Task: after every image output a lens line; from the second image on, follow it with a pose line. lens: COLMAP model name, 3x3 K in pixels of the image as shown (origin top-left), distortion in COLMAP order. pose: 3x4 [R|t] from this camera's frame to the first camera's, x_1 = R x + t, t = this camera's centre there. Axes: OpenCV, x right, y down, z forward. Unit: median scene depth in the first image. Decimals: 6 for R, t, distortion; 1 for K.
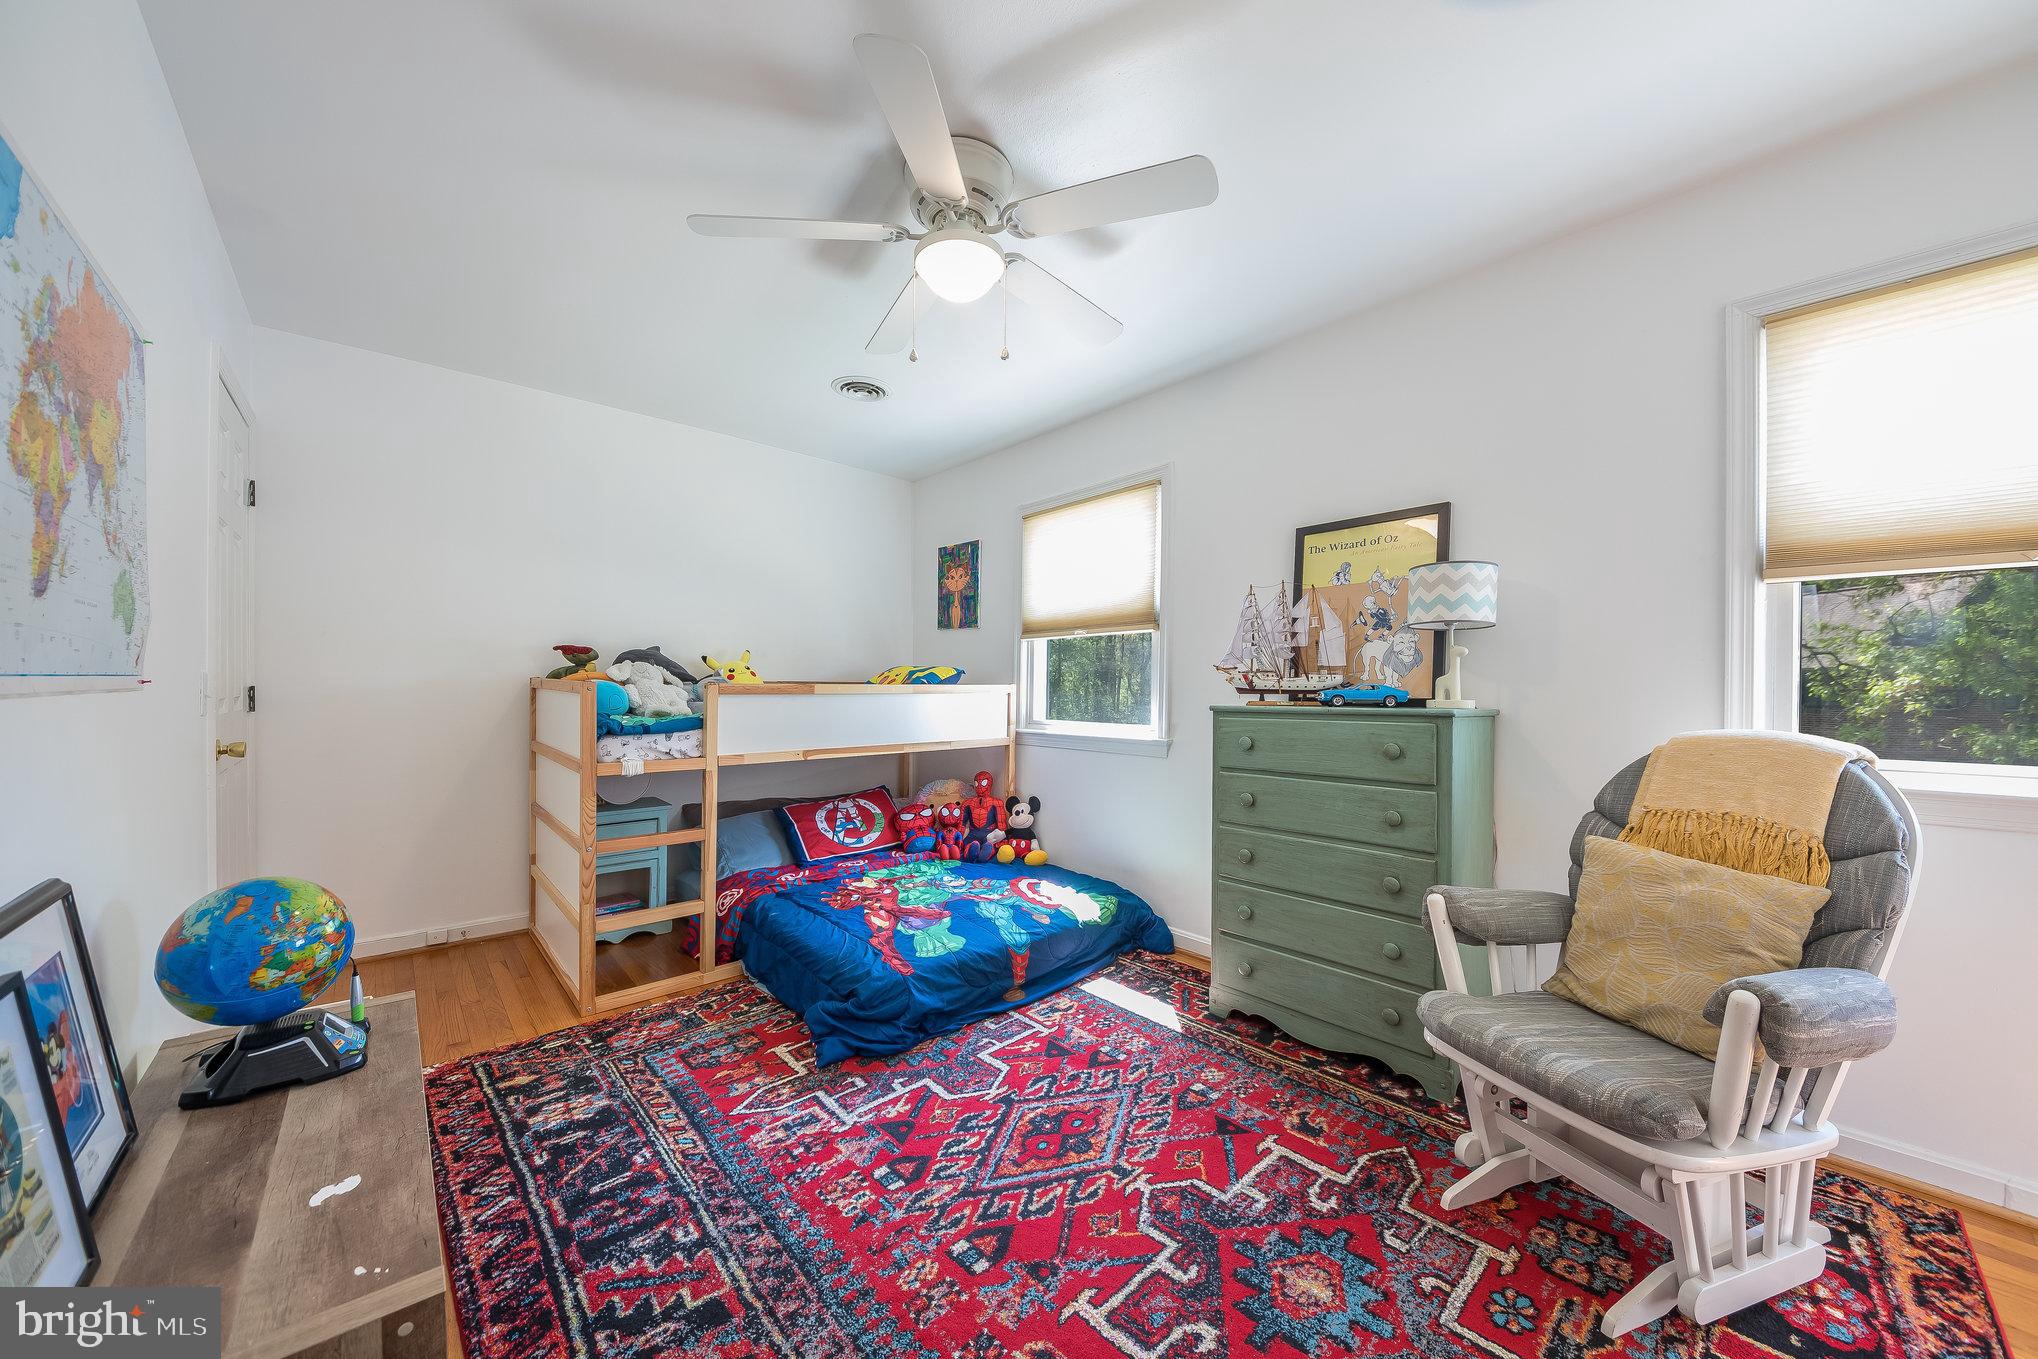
lens RADIAL K [[729.8, 0, 1023.0], [0, 729.8, 682.8], [0, 0, 1]] dist [0.005783, -0.003661]
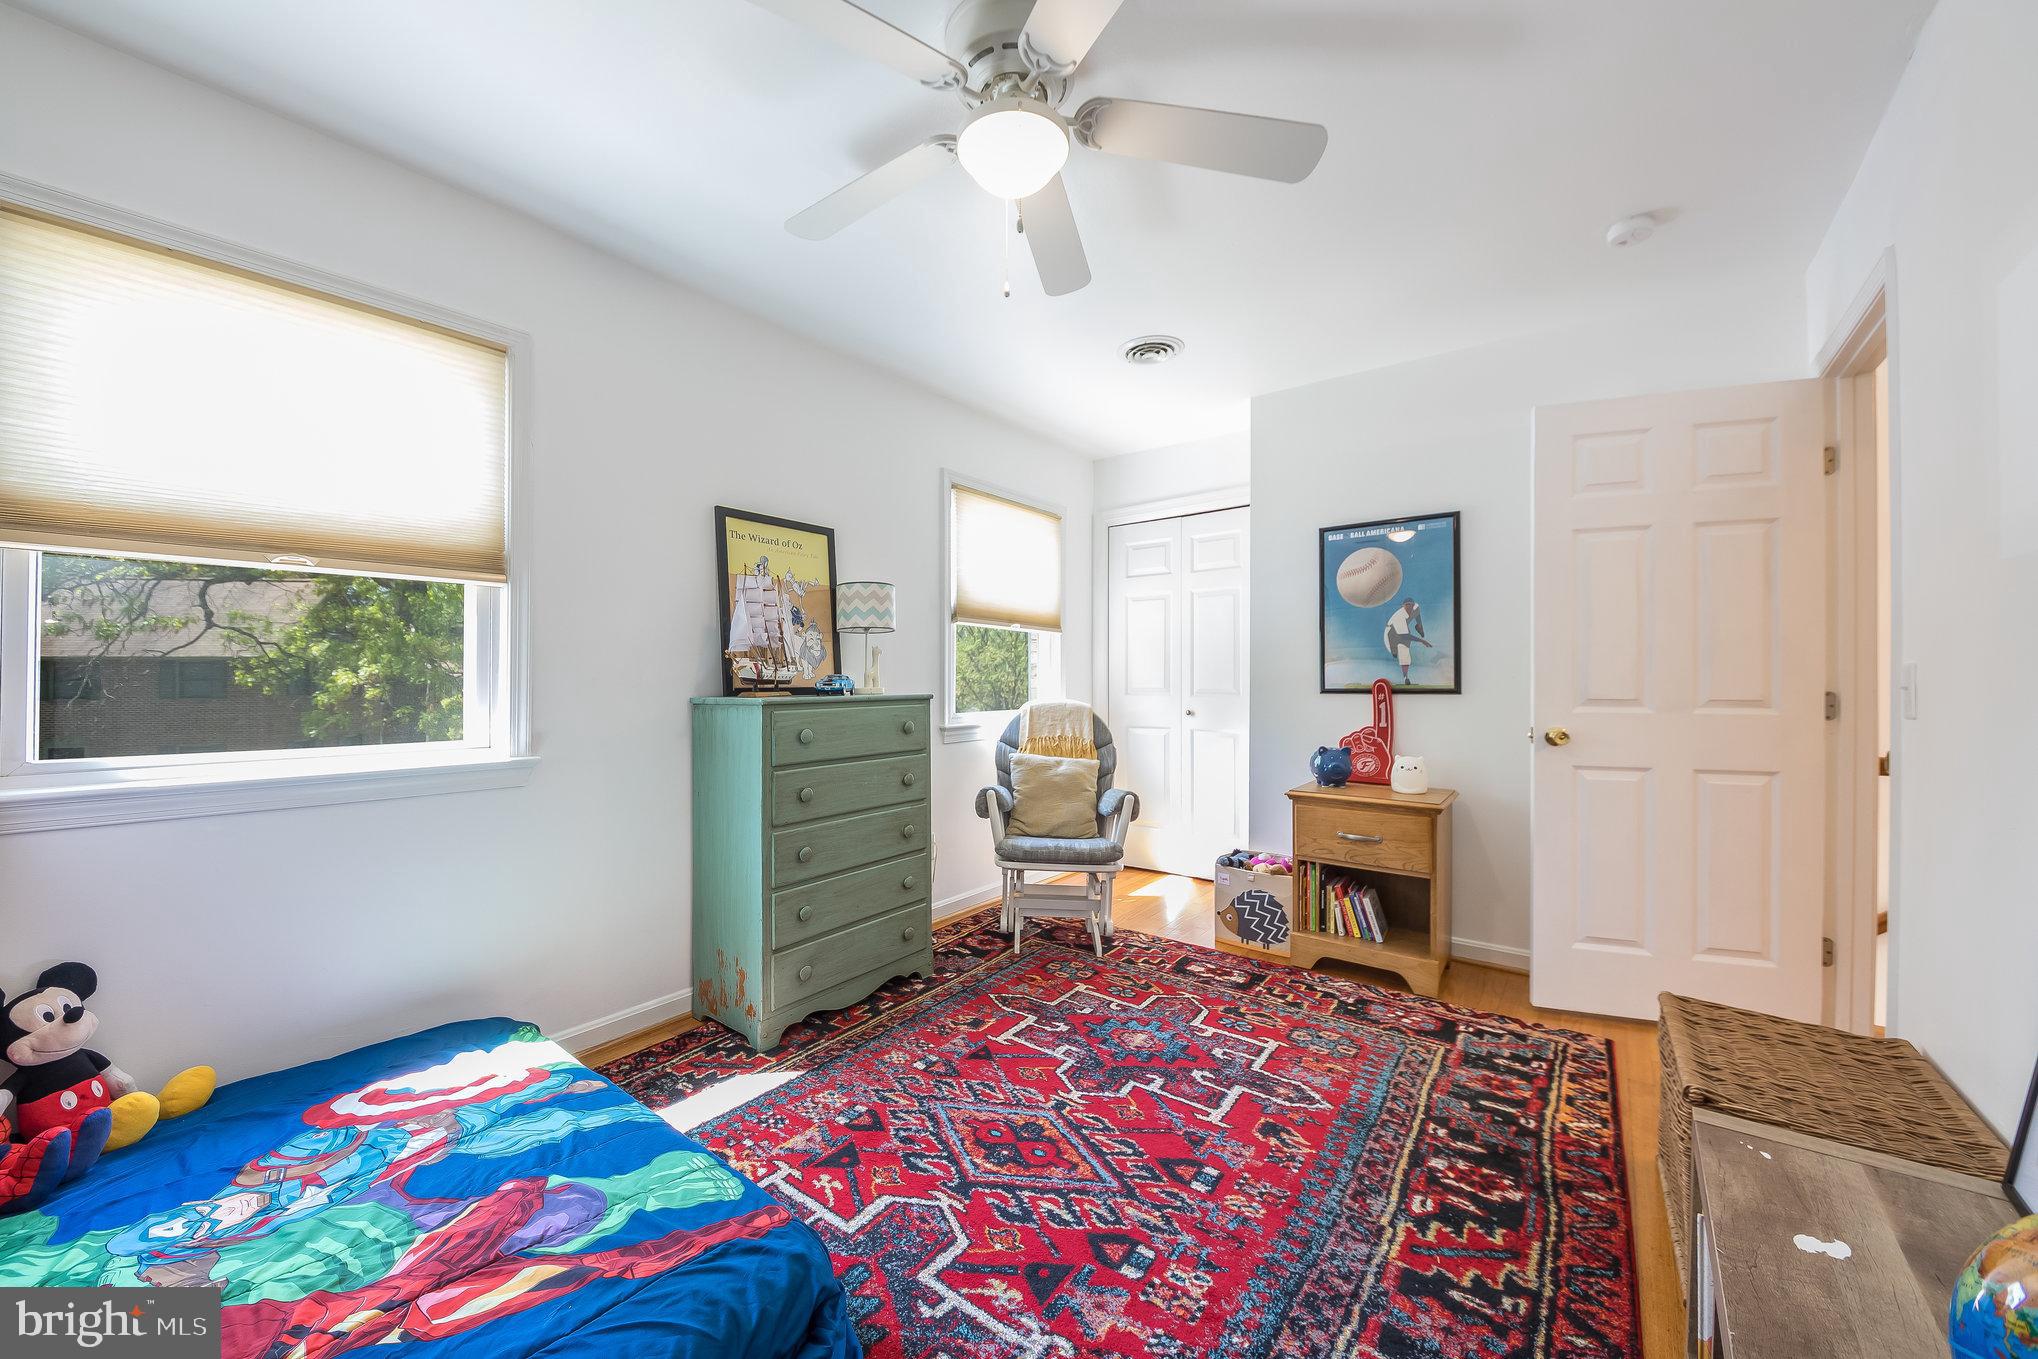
lens RADIAL K [[729.8, 0, 1027.2], [0, 729.8, 668.0], [0, 0, 1]] dist [0.005783, -0.003661]
pose [[-0.172194, 0.010325, 0.985009, -0.886380], [-0.008285, 0.999895, -0.011930, 0.002752], [-0.985028, -0.010215, -0.172090, 1.132763]]
